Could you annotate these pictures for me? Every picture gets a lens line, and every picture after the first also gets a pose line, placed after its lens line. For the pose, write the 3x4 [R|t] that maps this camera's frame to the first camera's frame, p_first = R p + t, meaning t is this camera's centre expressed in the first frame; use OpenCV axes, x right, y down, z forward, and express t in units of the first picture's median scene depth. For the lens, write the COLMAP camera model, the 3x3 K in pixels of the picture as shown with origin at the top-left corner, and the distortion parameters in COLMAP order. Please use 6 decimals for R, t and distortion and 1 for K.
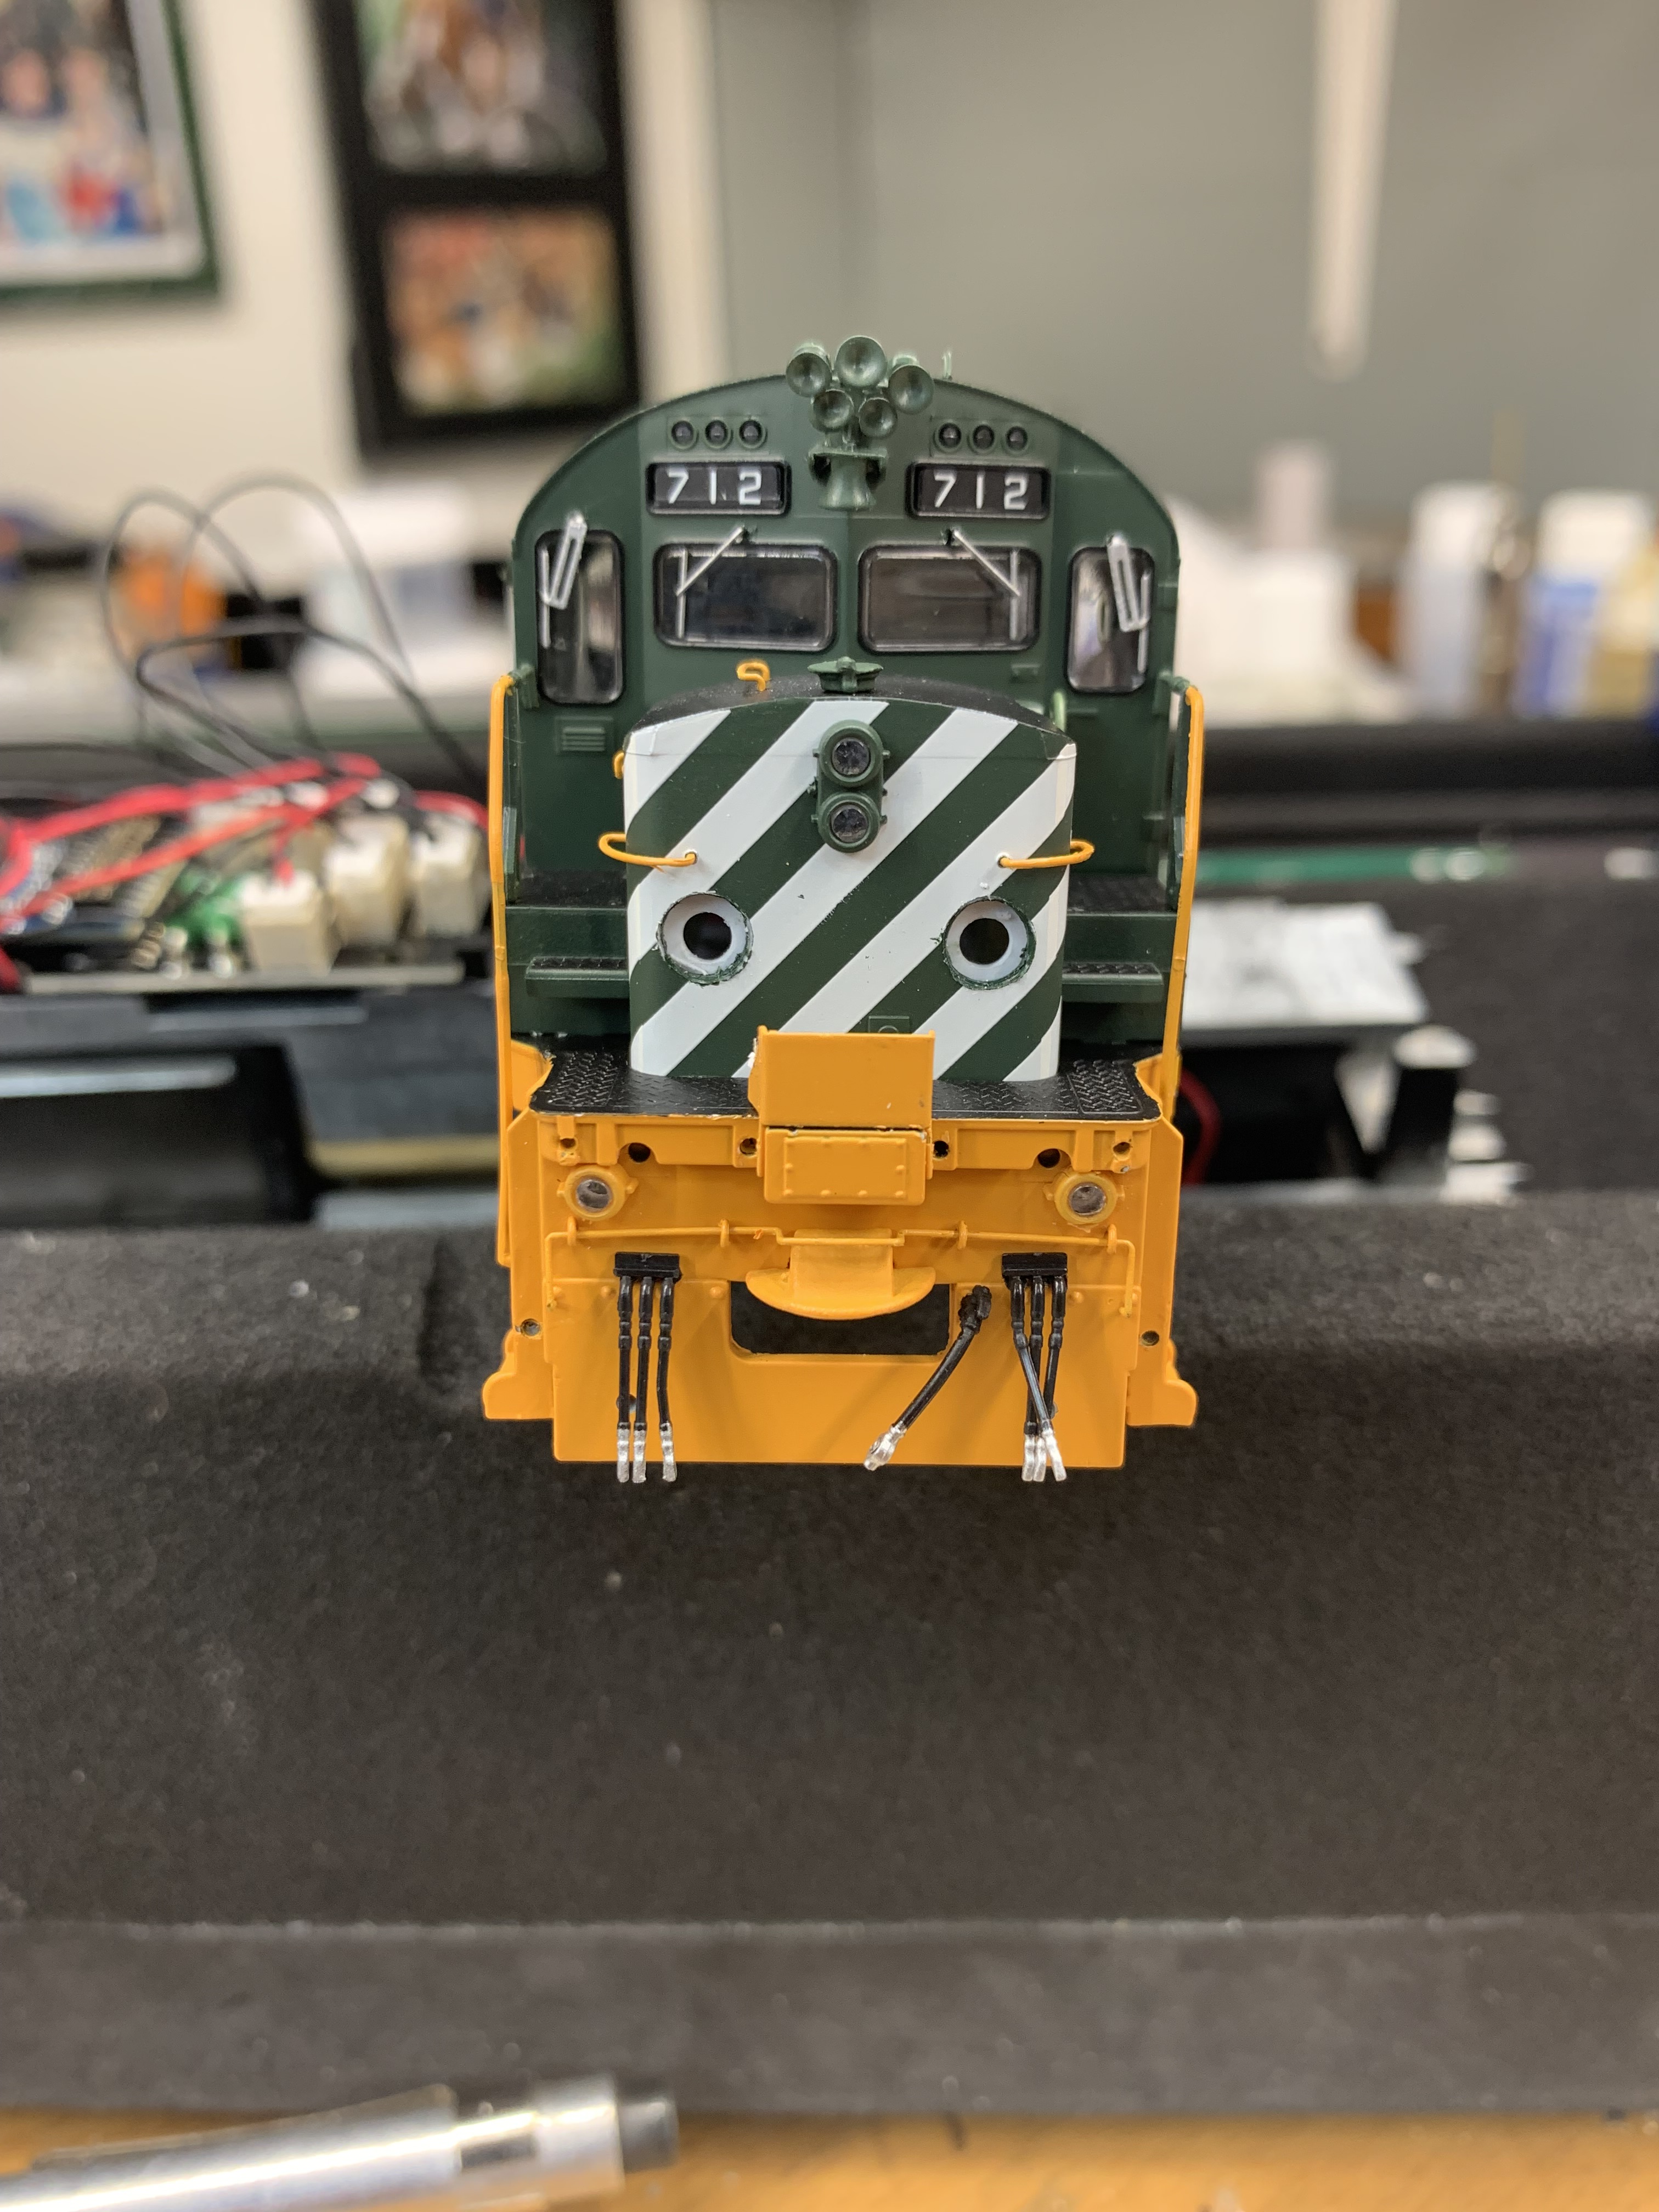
lens RADIAL K [[1813.7, 0, 829.5], [0, 1813.7, 1106.0], [0, 0, 1]] dist [0.100717, -0.510713]
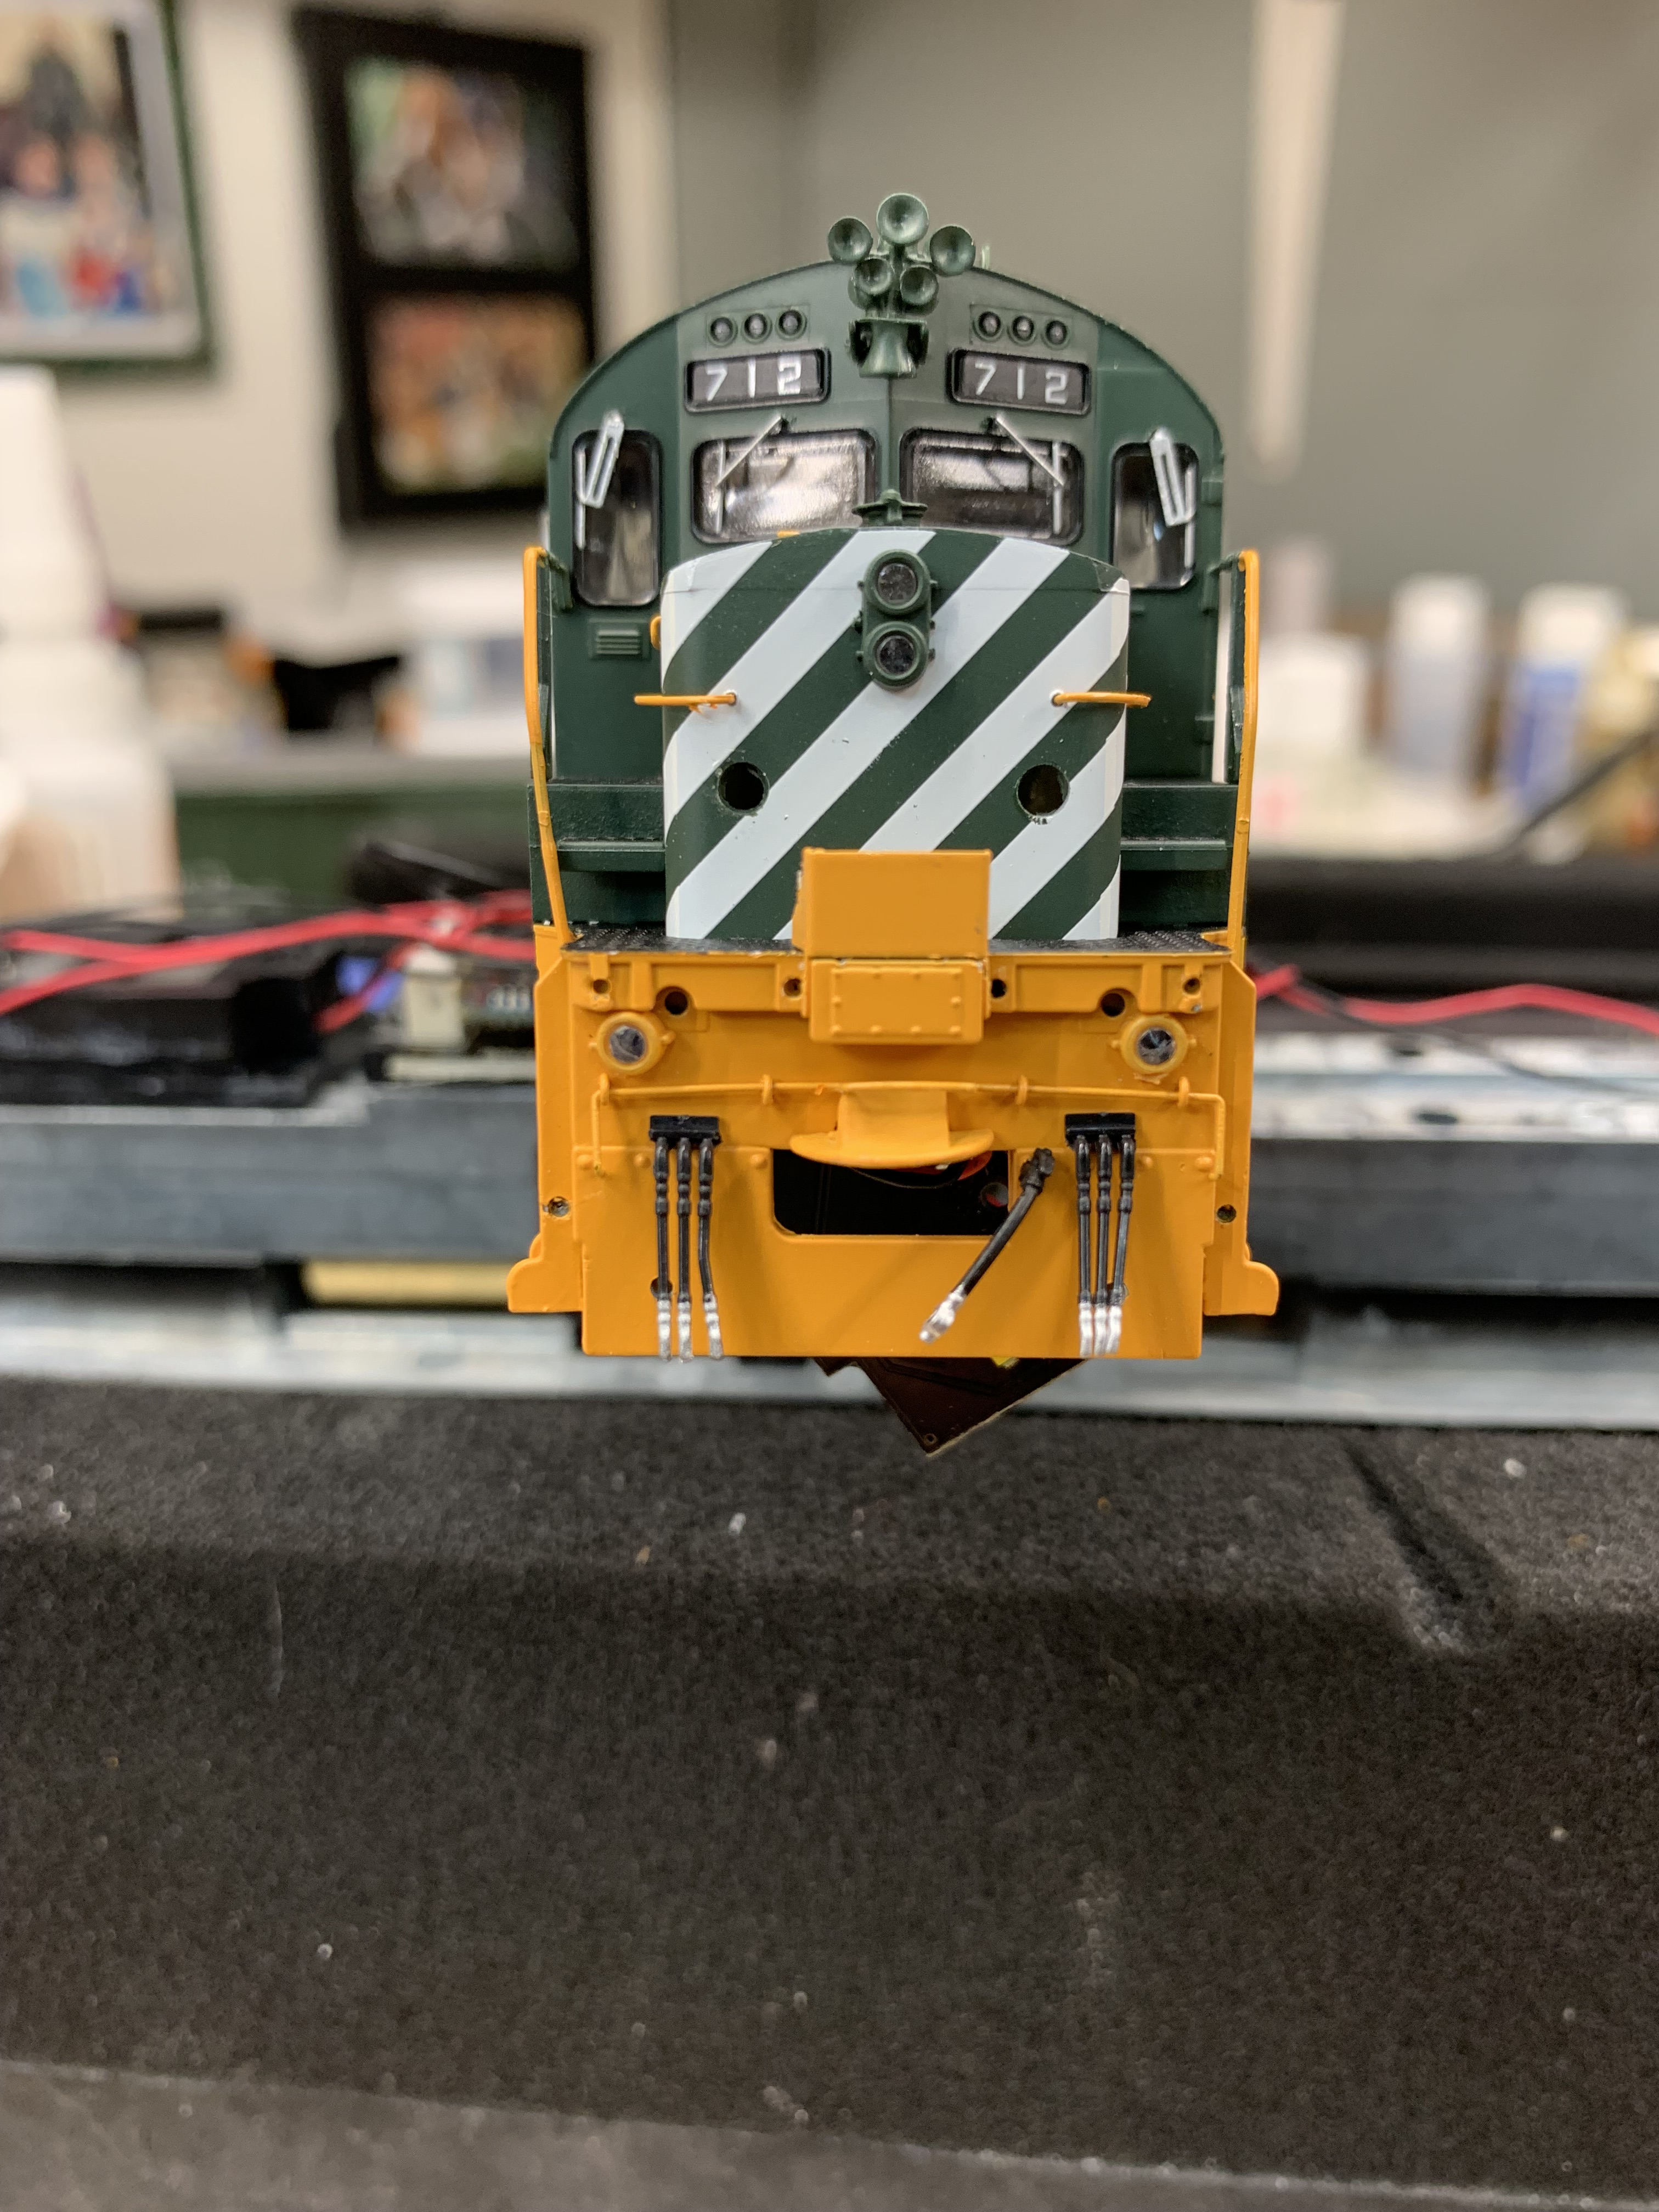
lens RADIAL K [[1813.7, 0, 829.5], [0, 1813.7, 1106.0], [0, 0, 1]] dist [0.100717, -0.510713]
pose [[0.999908, -0.008461, -0.010617, -0.015393], [0.007041, 0.991838, -0.127306, 0.192635], [0.011607, 0.127220, 0.991807, 0.073168]]
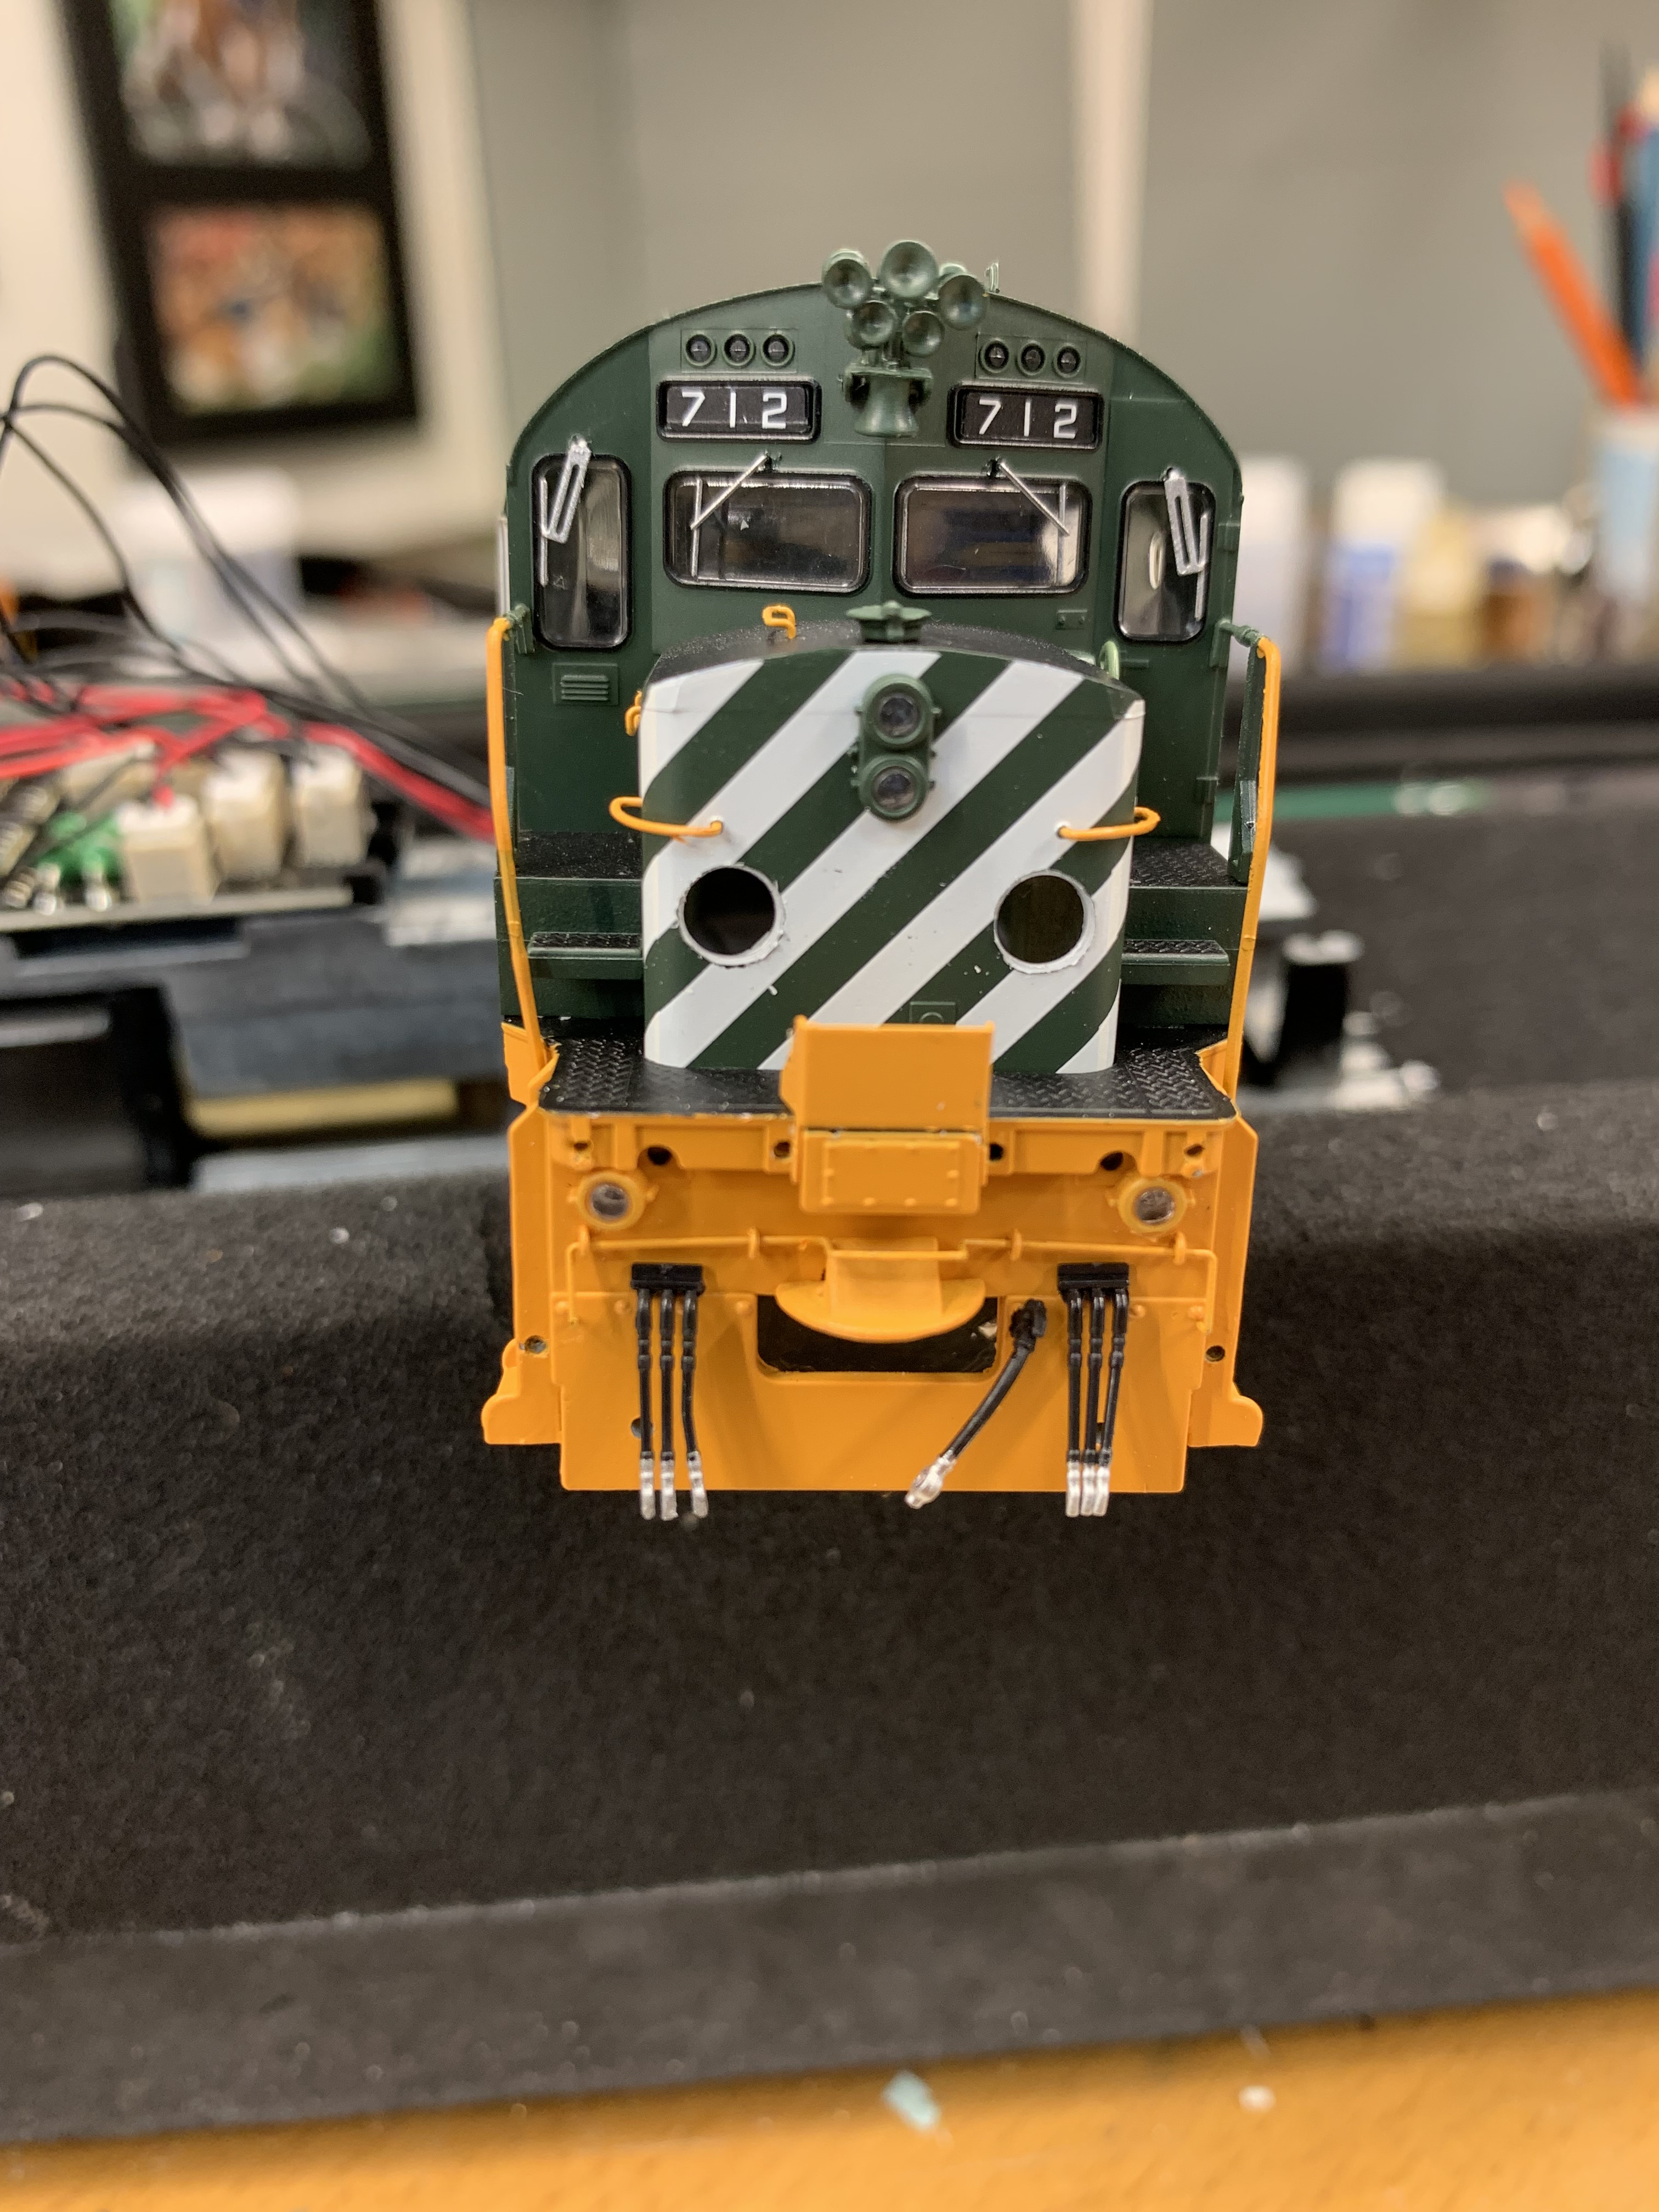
lens RADIAL K [[1813.7, 0, 829.5], [0, 1813.7, 1106.0], [0, 0, 1]] dist [0.100717, -0.510713]
pose [[0.999580, 0.000617, 0.028977, -0.045026], [-0.001628, 0.999390, 0.034885, -0.029165], [-0.028938, -0.034917, 0.998971, 0.094862]]
